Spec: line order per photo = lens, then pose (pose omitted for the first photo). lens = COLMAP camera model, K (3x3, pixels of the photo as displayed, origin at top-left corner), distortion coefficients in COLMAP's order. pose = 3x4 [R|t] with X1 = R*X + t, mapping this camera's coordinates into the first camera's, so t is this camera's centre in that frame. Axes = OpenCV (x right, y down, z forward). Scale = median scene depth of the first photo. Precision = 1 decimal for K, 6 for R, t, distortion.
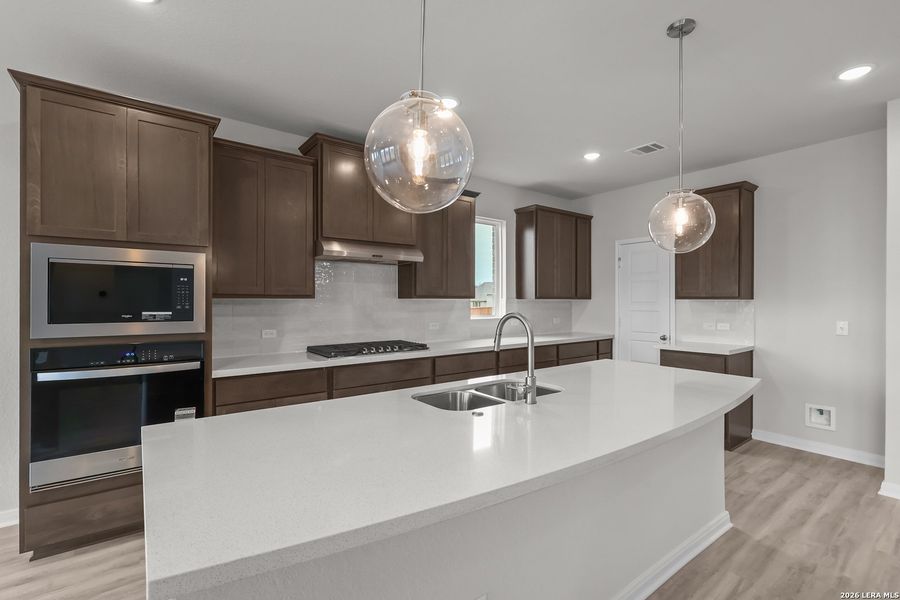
lens RADIAL K [[414.0, 0, 451.3], [0, 414.0, 299.8], [0, 0, 1]] dist [-0.002423, -0.000132]
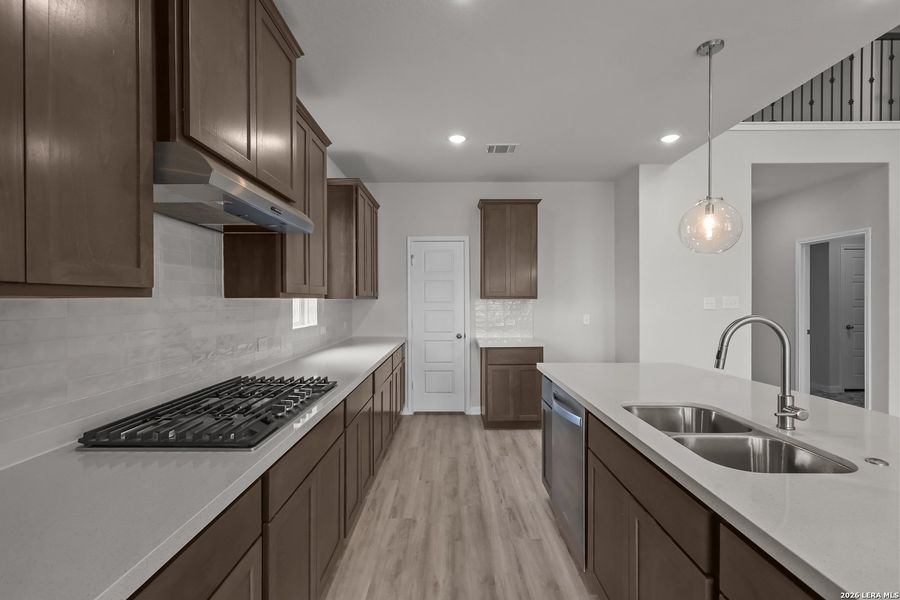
lens RADIAL K [[410.1, 0, 450.0], [0, 410.1, 300.0], [0, 0, 1]] dist [-0.010326, -0.000104]
pose [[0.602669, -0.003287, 0.797984, -0.443545], [0.002743, 0.999994, 0.002048, -0.000859], [-0.797986, 0.000954, 0.602675, 0.567590]]
